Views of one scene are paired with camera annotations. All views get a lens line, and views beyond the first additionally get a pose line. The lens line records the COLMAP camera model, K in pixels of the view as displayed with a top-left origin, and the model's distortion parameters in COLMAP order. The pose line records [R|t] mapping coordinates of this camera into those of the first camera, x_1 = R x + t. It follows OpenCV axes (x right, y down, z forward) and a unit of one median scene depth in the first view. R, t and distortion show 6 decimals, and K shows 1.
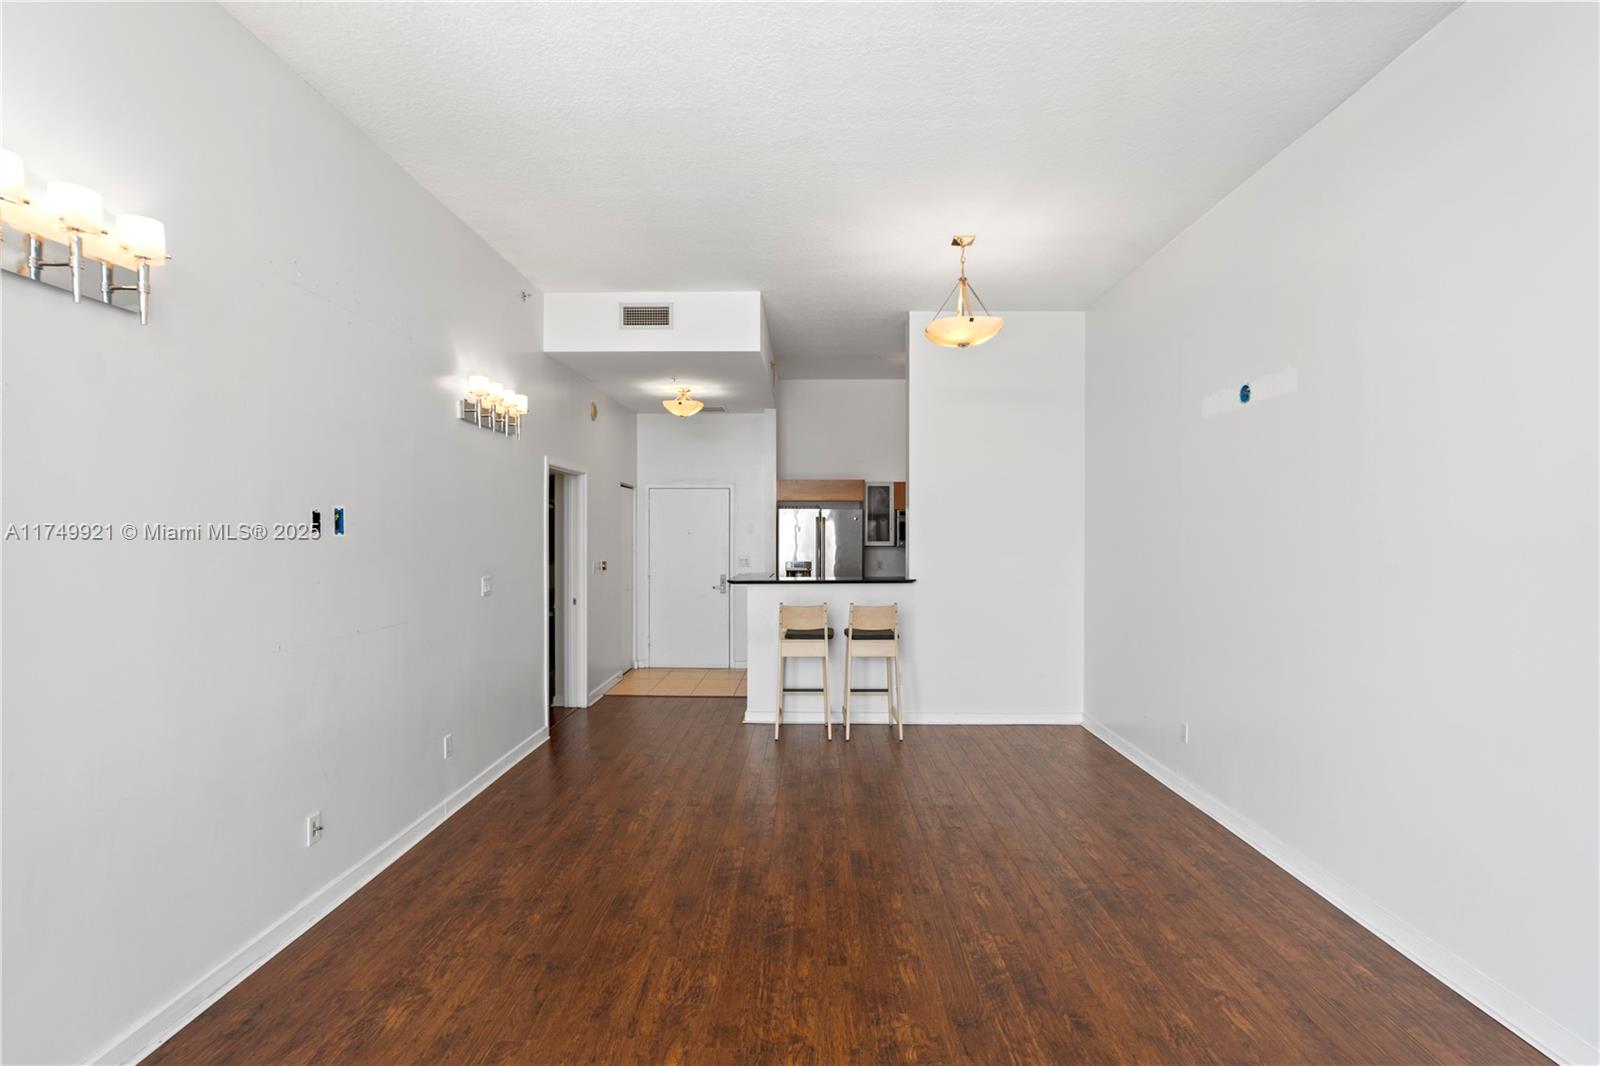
lens RADIAL K [[774.1, 0, 799.6], [0, 774.1, 532.3], [0, 0, 1]] dist [-0.000135, -0.000030]
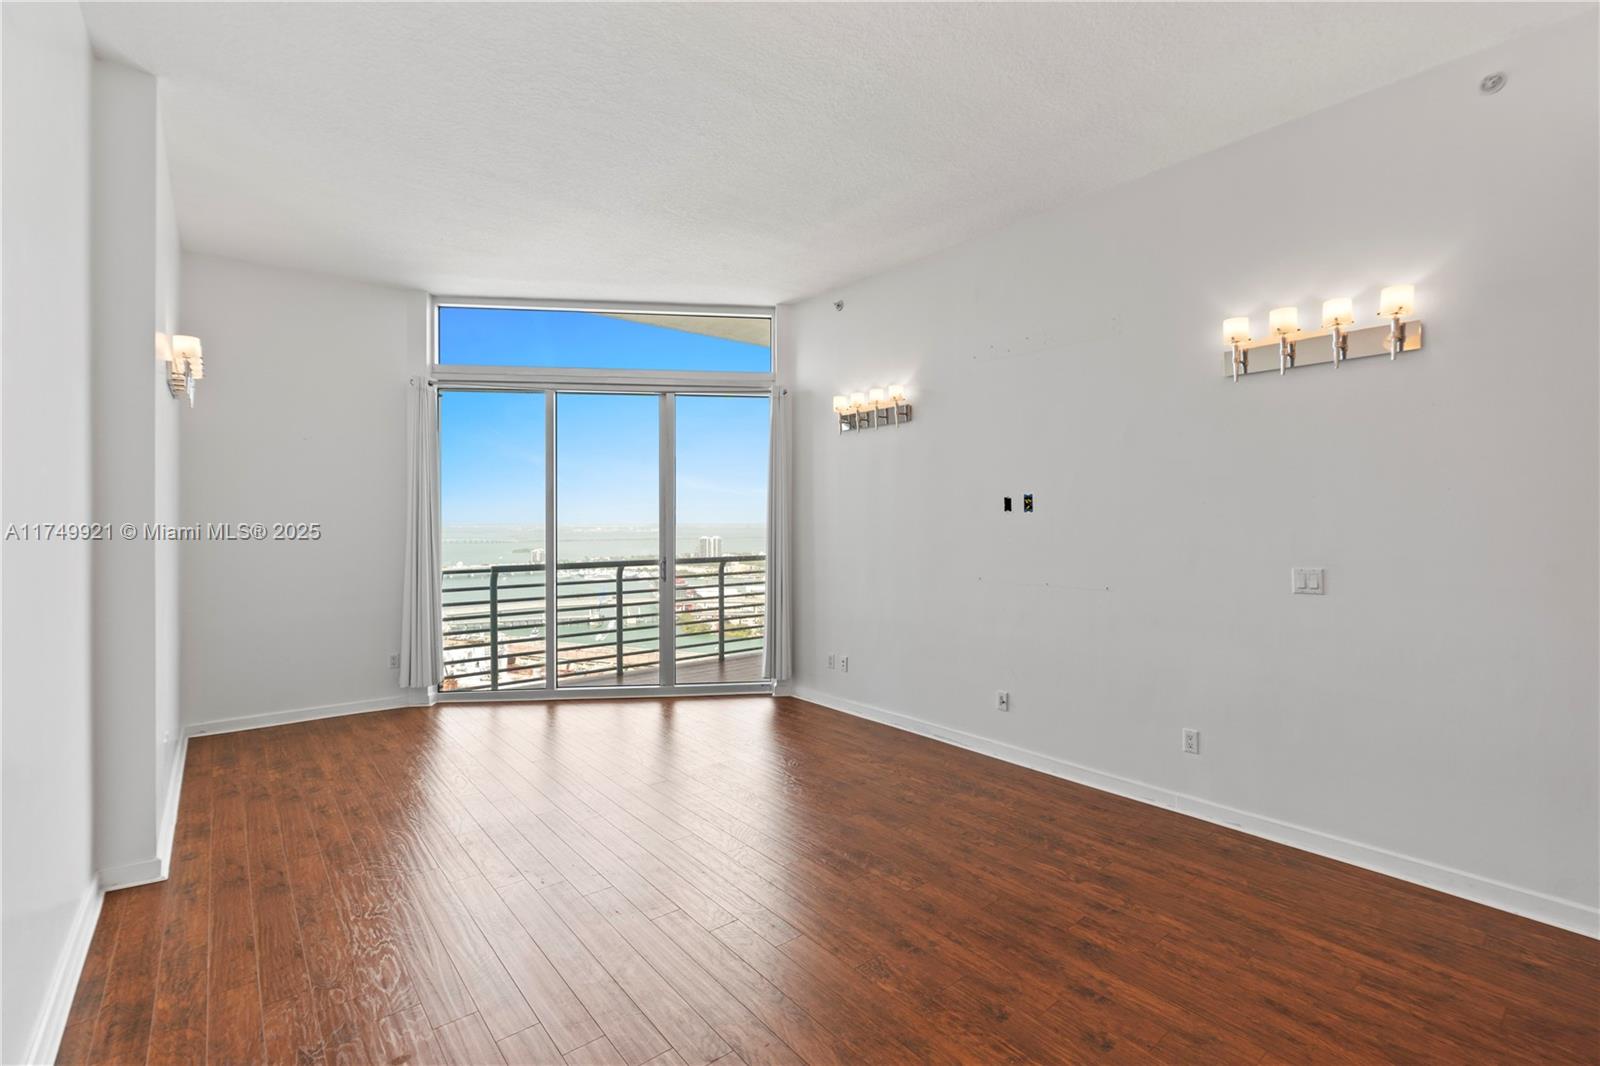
lens RADIAL K [[729.2, 0, 799.6], [0, 729.2, 528.8], [0, 0, 1]] dist [-0.000959, -0.000060]
pose [[-0.775713, 0.005839, -0.631059, 0.570316], [0.000241, 0.999960, 0.008956, 0.019946], [0.631086, 0.006796, -0.775683, 1.733753]]
